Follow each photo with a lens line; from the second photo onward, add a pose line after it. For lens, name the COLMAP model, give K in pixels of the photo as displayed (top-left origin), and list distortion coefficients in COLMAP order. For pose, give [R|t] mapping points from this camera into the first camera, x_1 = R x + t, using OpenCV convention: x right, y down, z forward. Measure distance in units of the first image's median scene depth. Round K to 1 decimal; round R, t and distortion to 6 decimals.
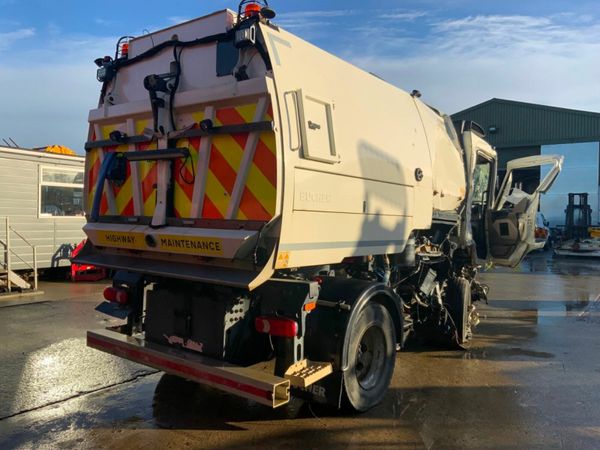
lens RADIAL K [[496.4, 0, 300.0], [0, 496.4, 225.0], [0, 0, 1]] dist [0.089011, -0.157012]
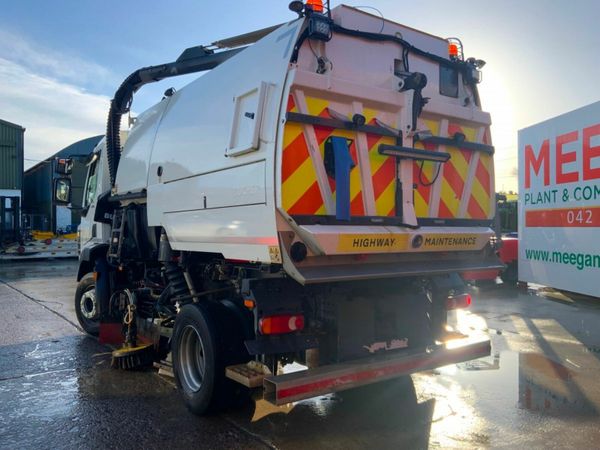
lens RADIAL K [[496.4, 0, 300.0], [0, 496.4, 225.0], [0, 0, 1]] dist [0.089011, -0.157012]
pose [[0.302299, -0.013083, 0.953123, -1.220848], [0.020683, 0.999760, 0.007163, -0.011381], [-0.952989, 0.017548, 0.302497, 0.868499]]
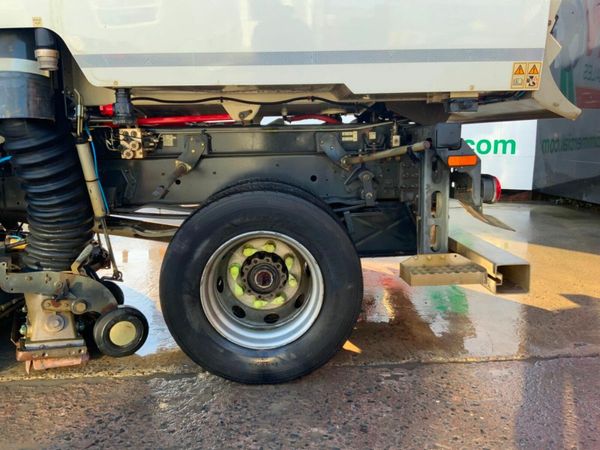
lens RADIAL K [[496.4, 0, 300.0], [0, 496.4, 225.0], [0, 0, 1]] dist [0.089011, -0.157012]
pose [[-0.637465, -0.151326, 0.755473, -0.737714], [0.009652, 0.978878, 0.204219, 0.084107], [-0.770419, 0.137475, -0.622540, 1.686436]]
